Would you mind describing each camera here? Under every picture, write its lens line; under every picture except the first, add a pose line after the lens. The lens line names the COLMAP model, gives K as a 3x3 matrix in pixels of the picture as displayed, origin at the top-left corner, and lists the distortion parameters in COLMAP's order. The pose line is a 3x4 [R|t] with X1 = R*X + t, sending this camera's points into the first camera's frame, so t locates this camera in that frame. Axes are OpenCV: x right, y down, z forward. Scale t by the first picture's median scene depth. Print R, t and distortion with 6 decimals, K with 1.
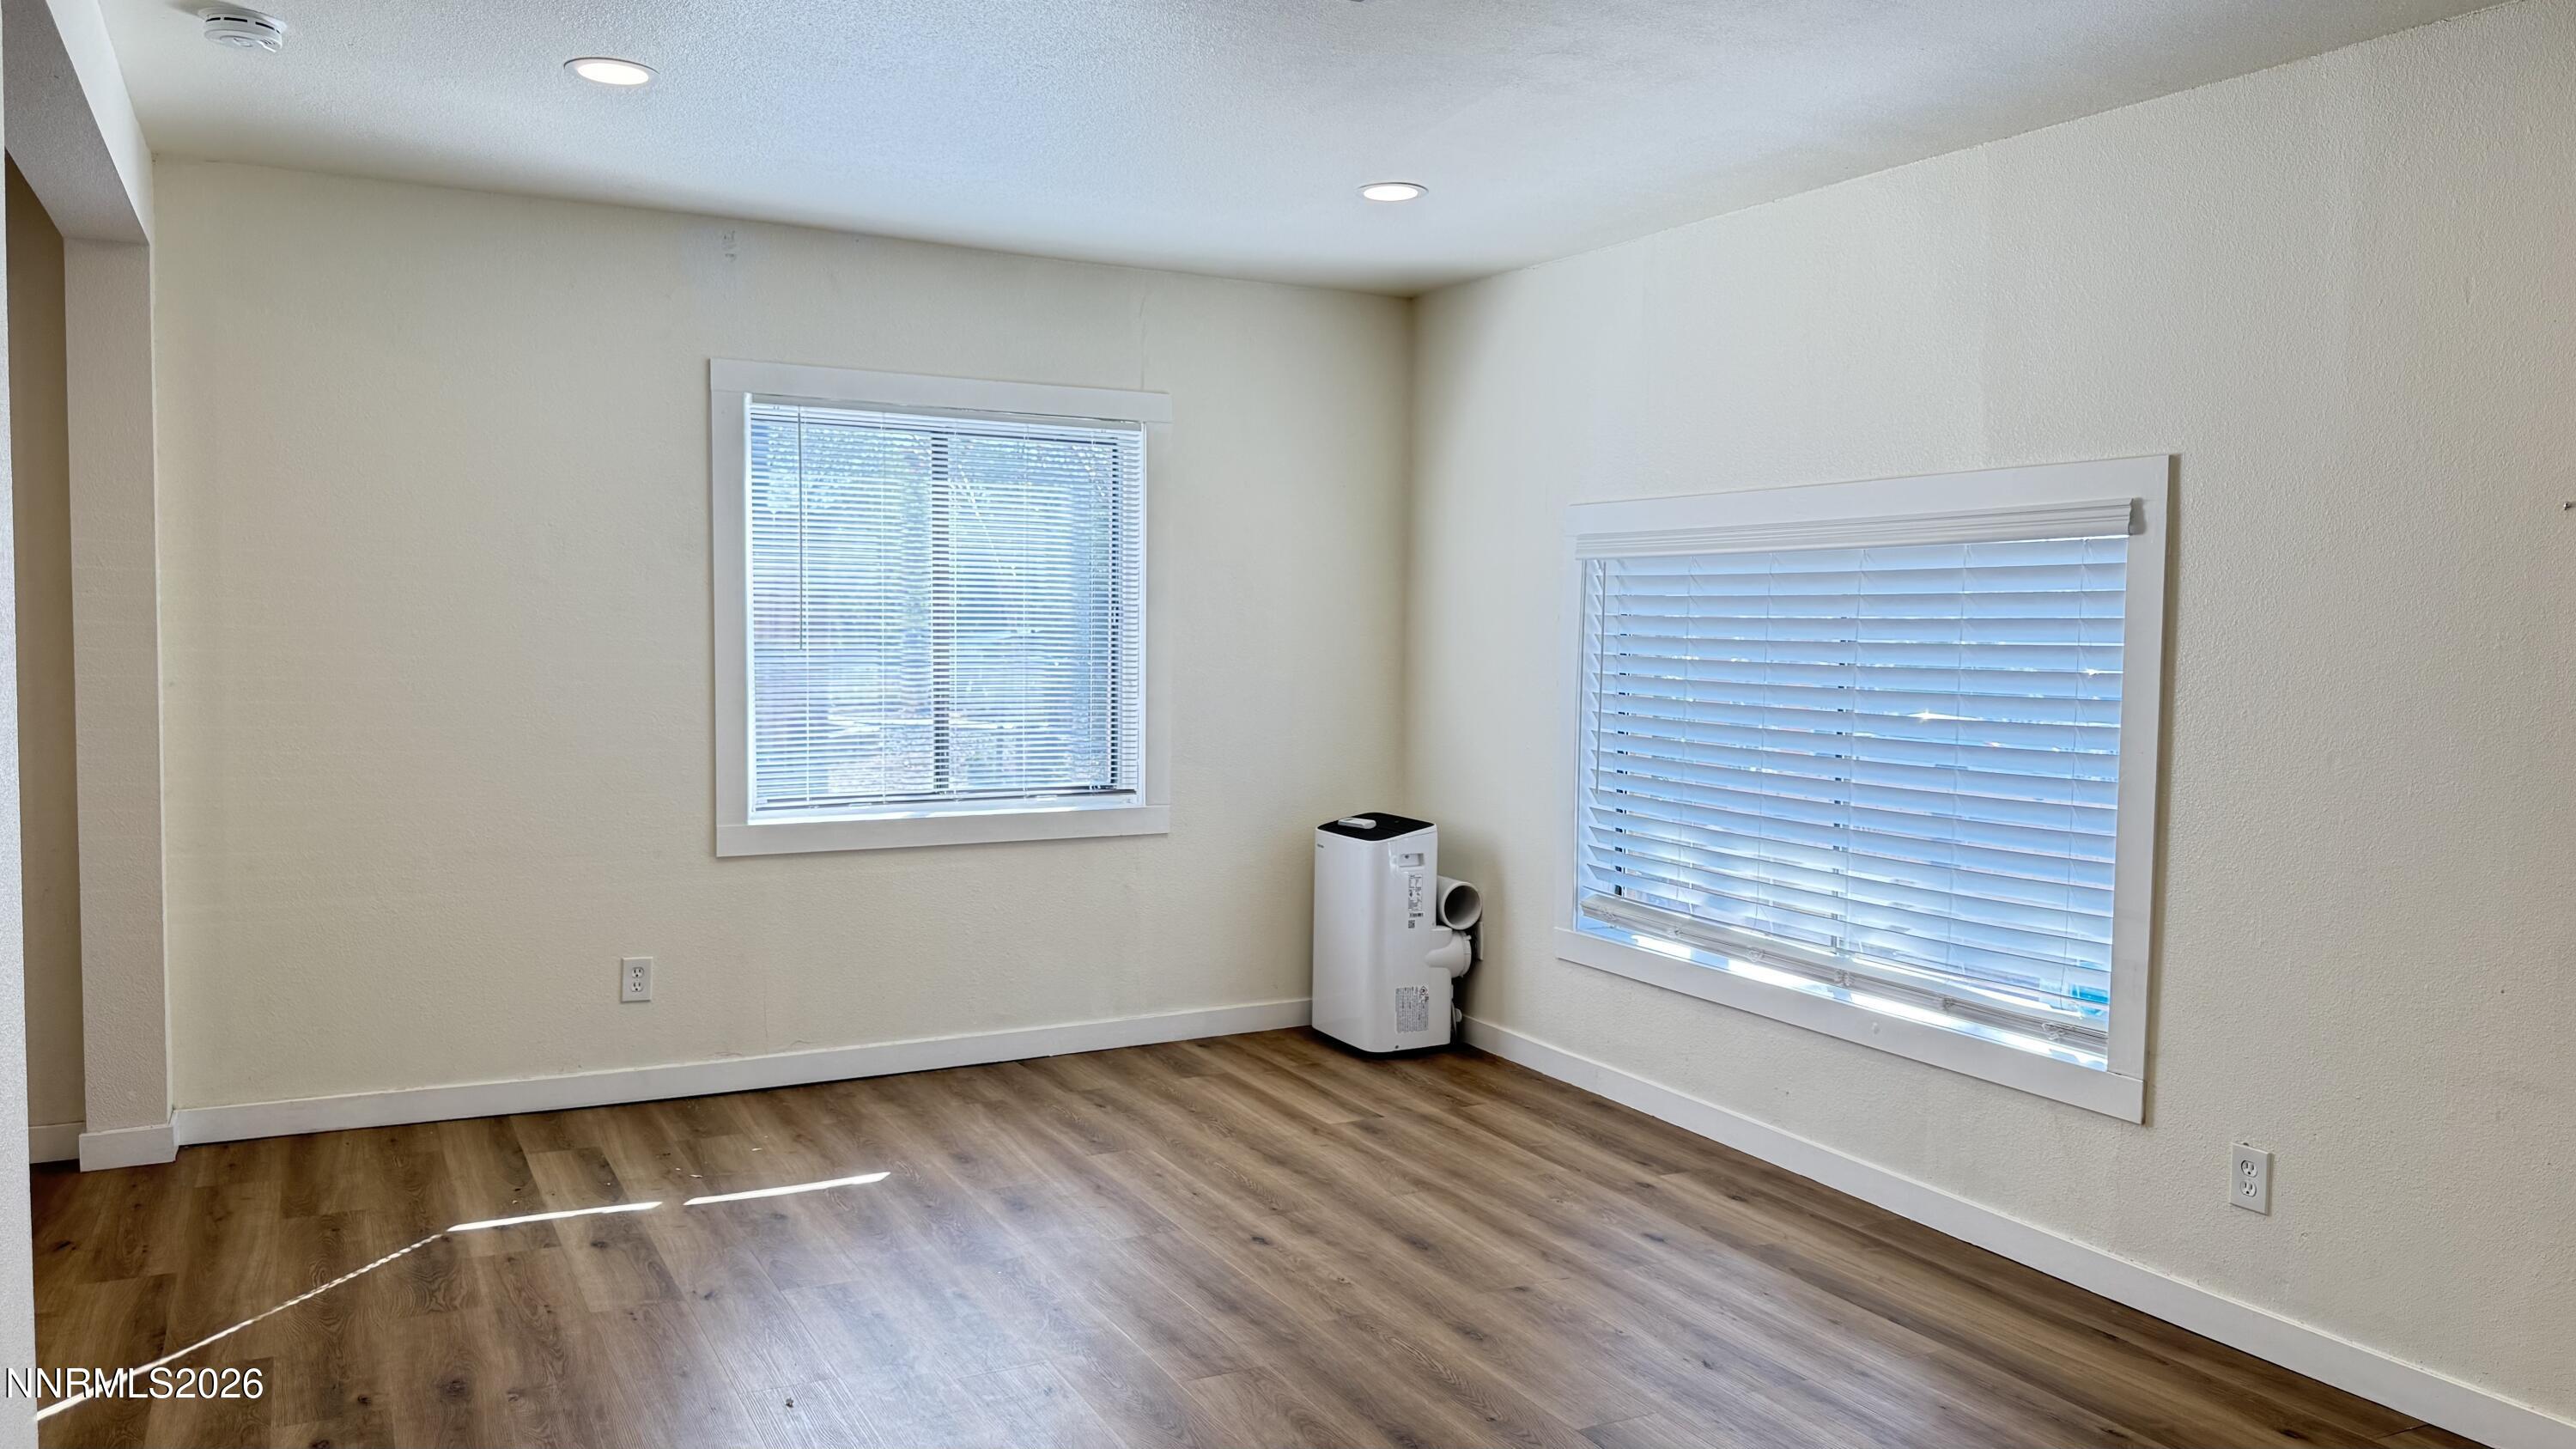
lens RADIAL K [[1816.9, 0, 1294.5], [0, 1816.9, 725.1], [0, 0, 1]] dist [0.037029, -0.009733]
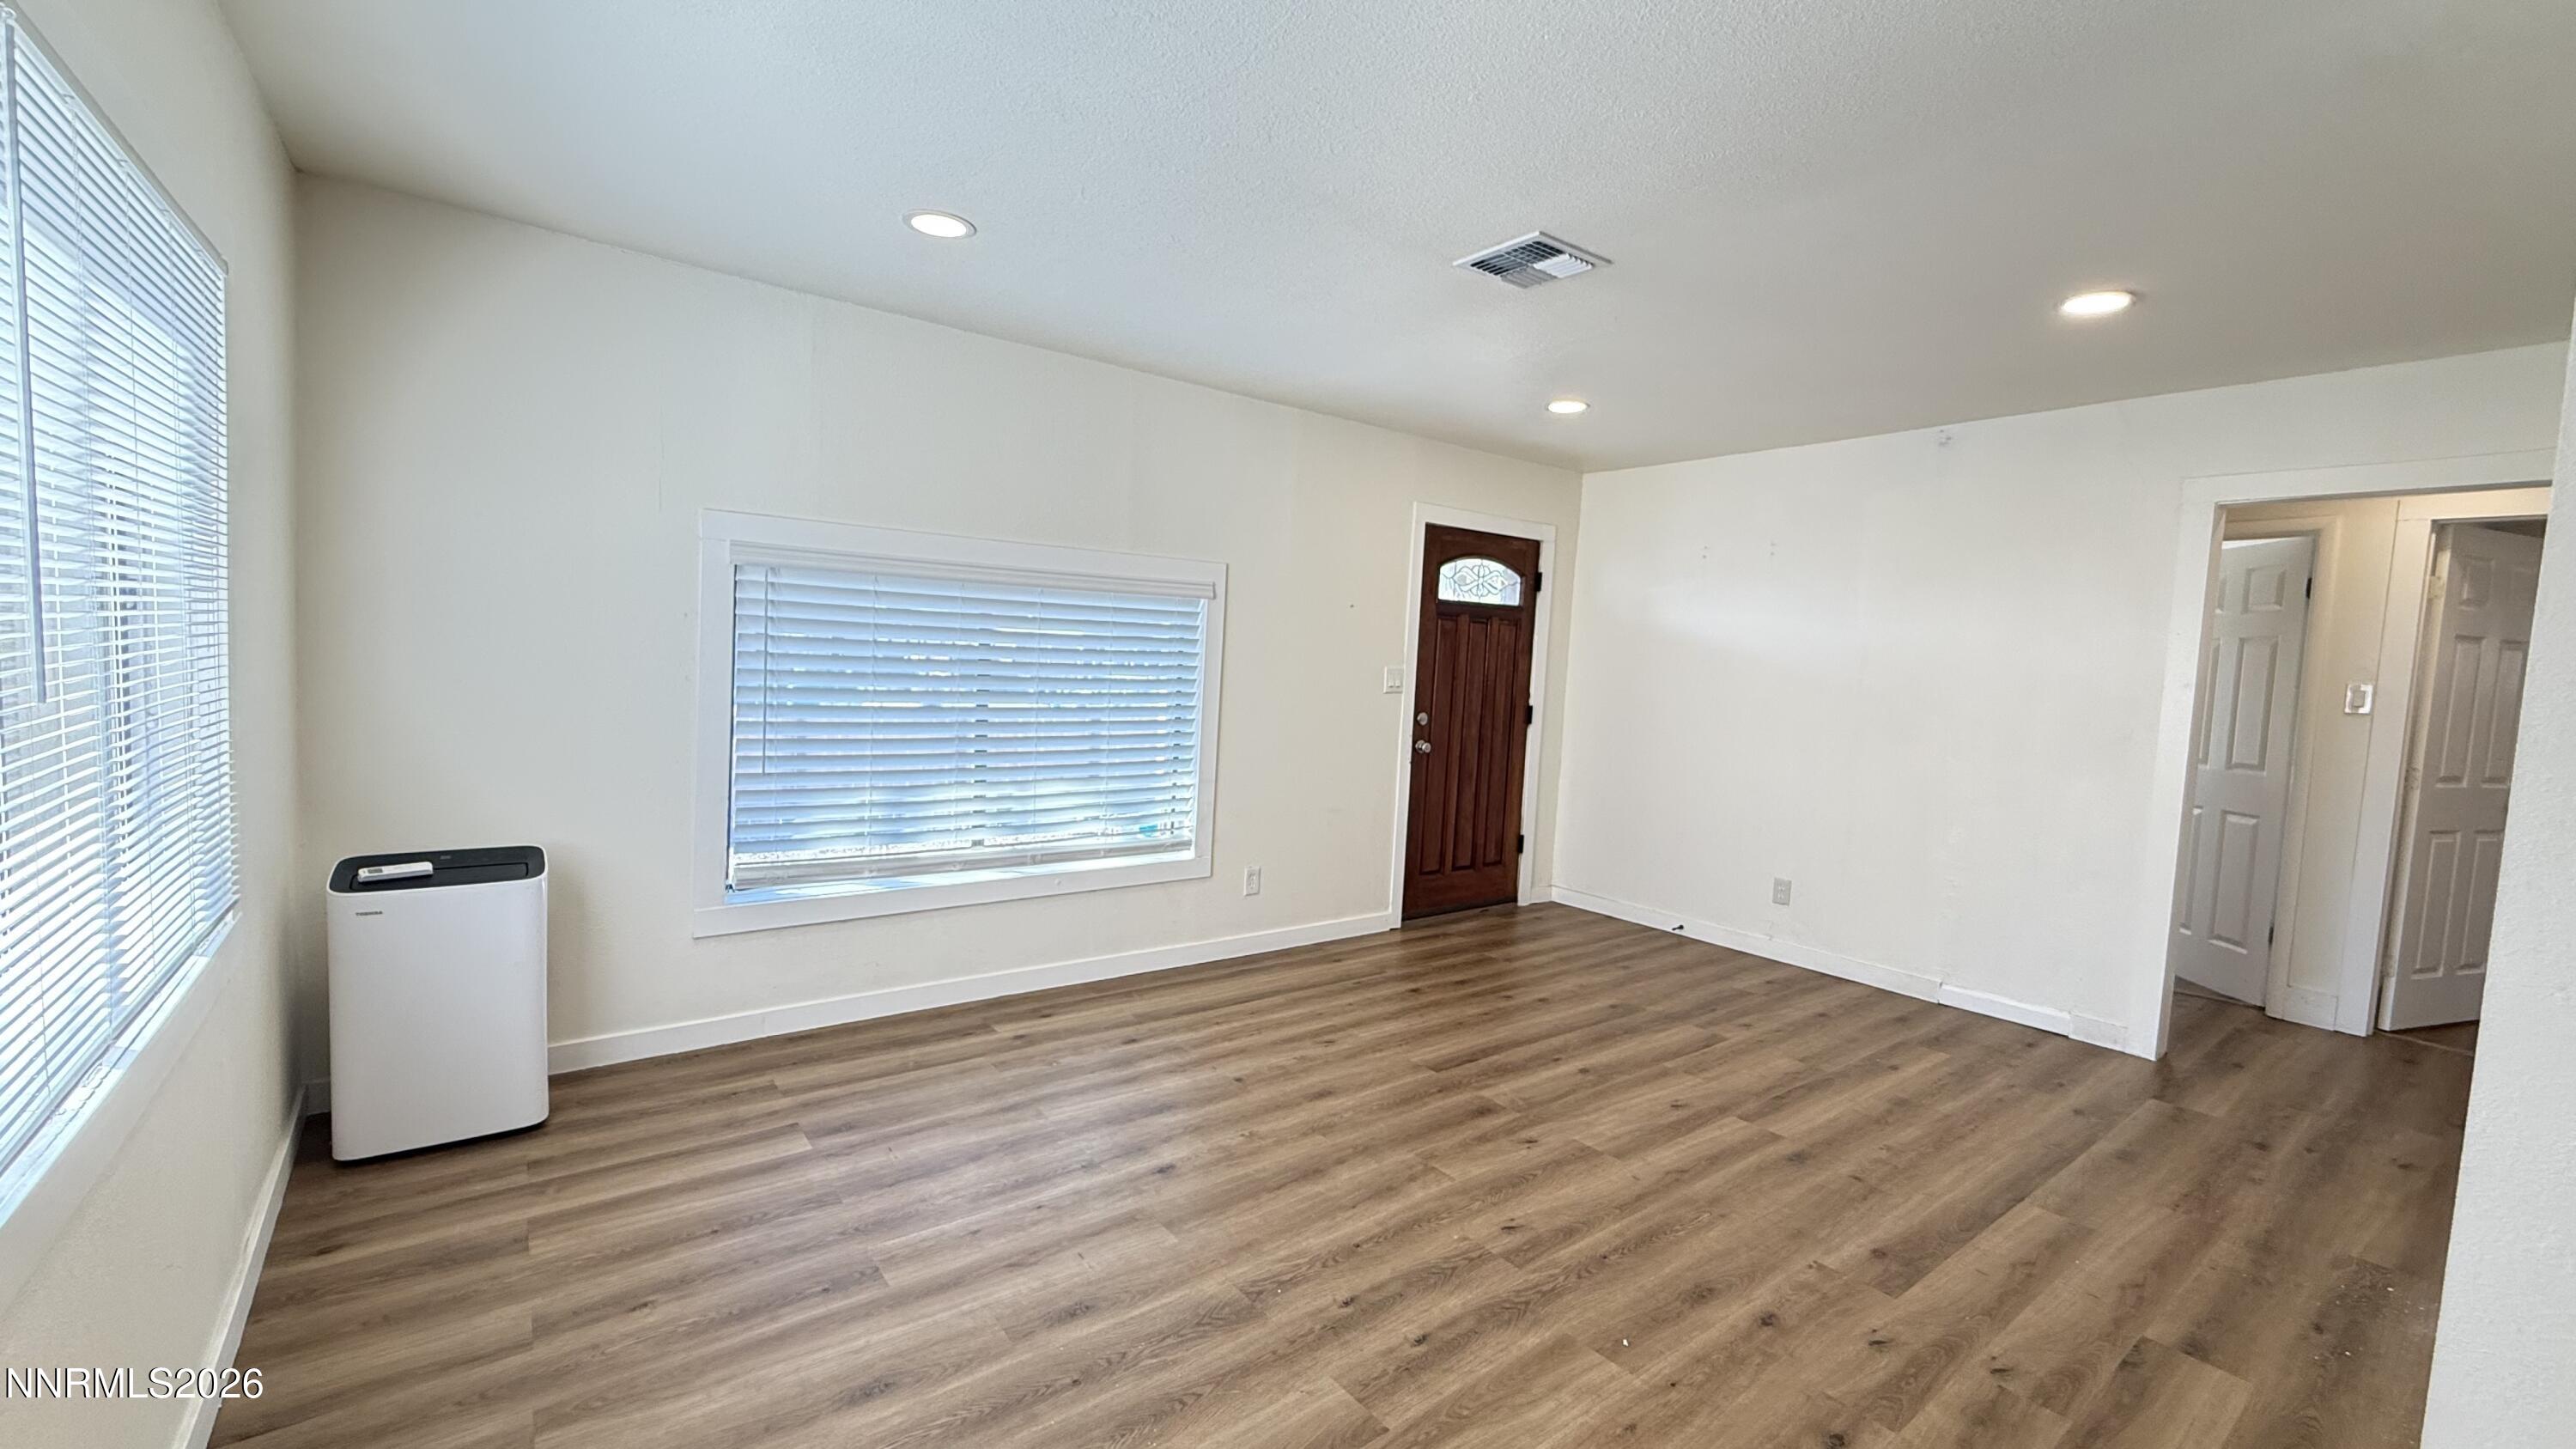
lens RADIAL K [[1027.5, 0, 1299.8], [0, 1027.5, 715.9], [0, 0, 1]] dist [0.001162, -0.000110]
pose [[-0.167121, -0.095907, 0.981261, -0.576457], [0.002746, 0.995208, 0.097738, -0.069598], [-0.985932, 0.019029, -0.166057, 0.876739]]
